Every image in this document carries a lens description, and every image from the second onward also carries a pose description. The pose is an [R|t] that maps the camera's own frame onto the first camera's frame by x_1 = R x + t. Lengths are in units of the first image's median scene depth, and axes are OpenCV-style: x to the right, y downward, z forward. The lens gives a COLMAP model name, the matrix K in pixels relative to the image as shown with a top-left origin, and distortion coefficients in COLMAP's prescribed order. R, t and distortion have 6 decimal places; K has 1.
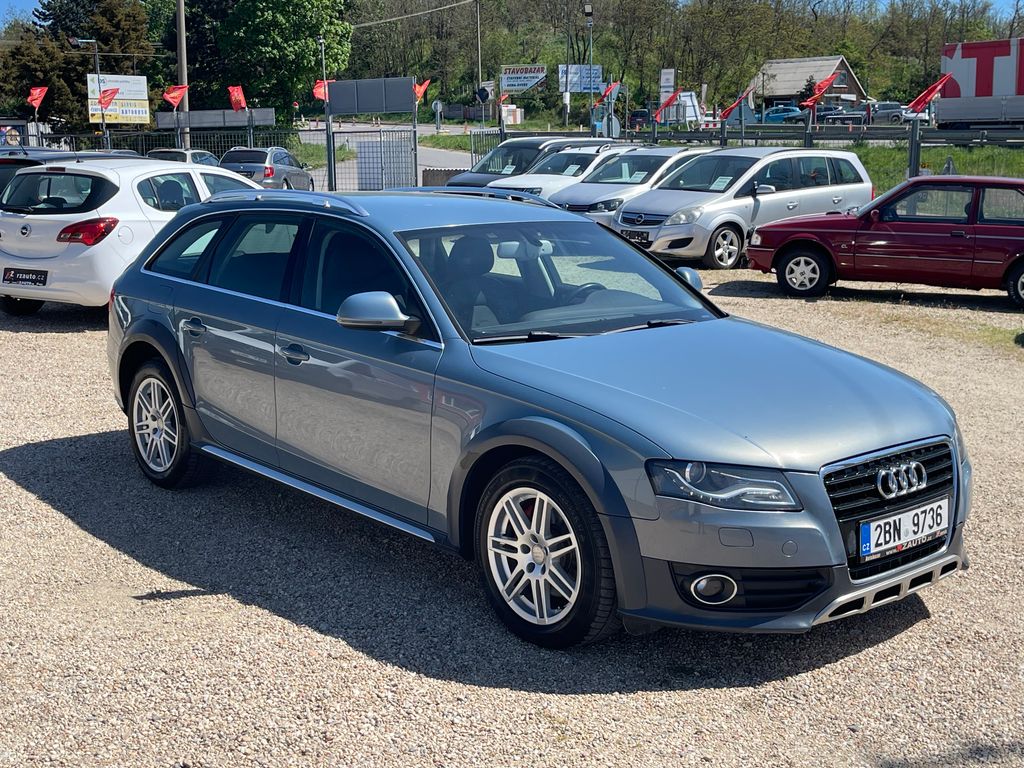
lens RADIAL K [[1308.9, 0, 512.6], [0, 1308.9, 382.7], [0, 0, 1]] dist [0.022122, 0.000000]
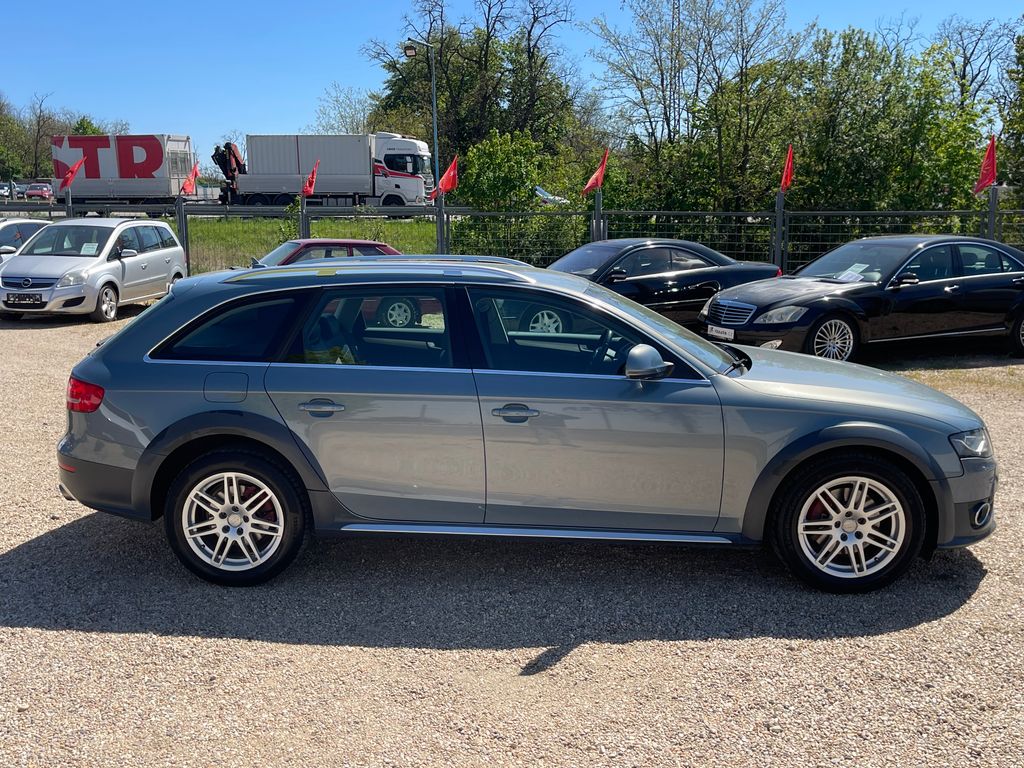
lens RADIAL K [[963.7, 0, 512.5], [0, 963.7, 387.4], [0, 0, 1]] dist [0.031520, 0.000000]
pose [[0.689423, -0.132463, 0.712145, -0.221497], [0.134895, 0.989417, 0.053447, -0.026078], [-0.711688, 0.059217, 0.699995, 0.136325]]
